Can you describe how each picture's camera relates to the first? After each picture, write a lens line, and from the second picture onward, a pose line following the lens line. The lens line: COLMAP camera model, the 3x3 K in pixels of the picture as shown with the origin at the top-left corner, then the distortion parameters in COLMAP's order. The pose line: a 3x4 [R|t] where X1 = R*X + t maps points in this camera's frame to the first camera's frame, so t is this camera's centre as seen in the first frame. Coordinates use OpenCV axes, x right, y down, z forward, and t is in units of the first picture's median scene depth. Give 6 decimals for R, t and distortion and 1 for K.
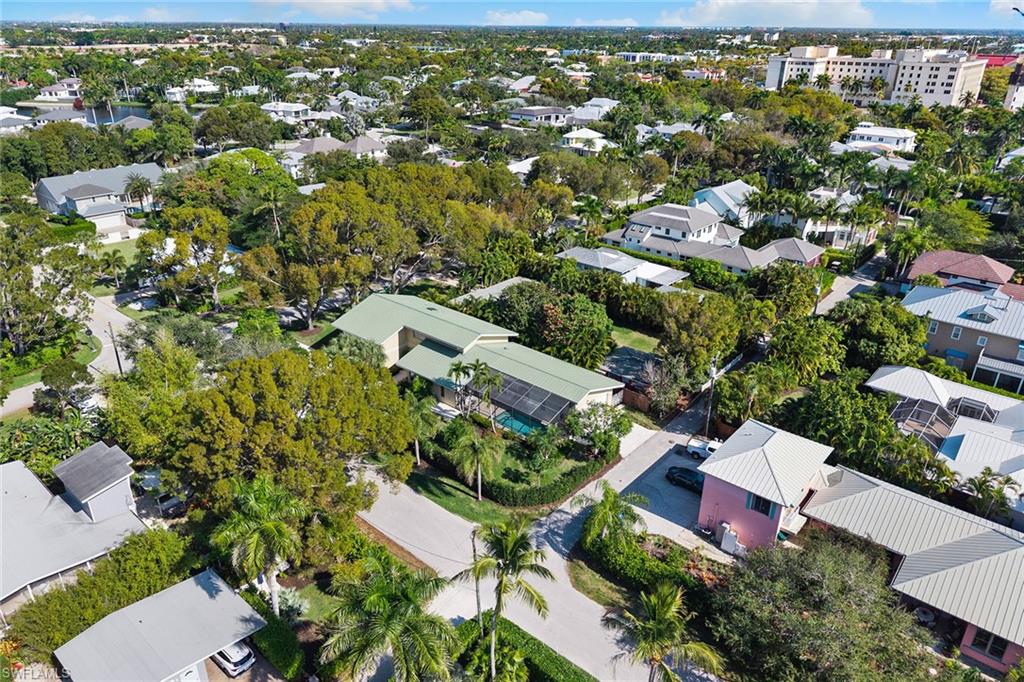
lens RADIAL K [[698.0, 0, 512.0], [0, 698.0, 341.0], [0, 0, 1]] dist [0.010226, 0.001797]
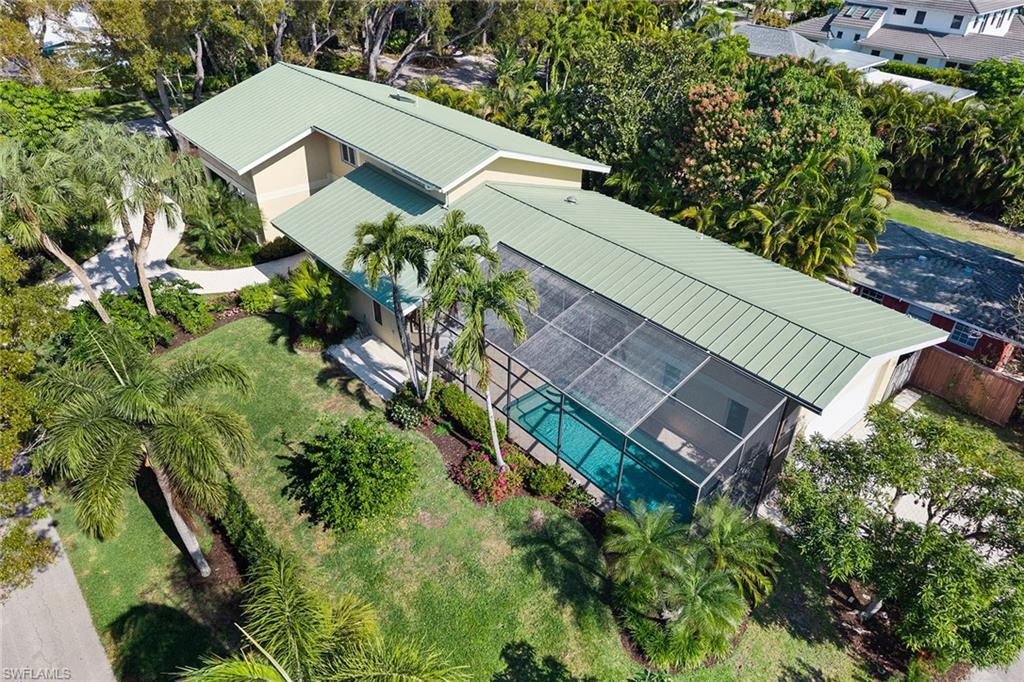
lens RADIAL K [[698.0, 0, 512.0], [0, 698.0, 341.0], [0, 0, 1]] dist [0.010226, 0.001797]
pose [[0.989449, 0.085357, -0.117066, 0.008517], [-0.066828, 0.985815, 0.153958, 0.027774], [0.128547, -0.144511, 0.981118, 0.613758]]
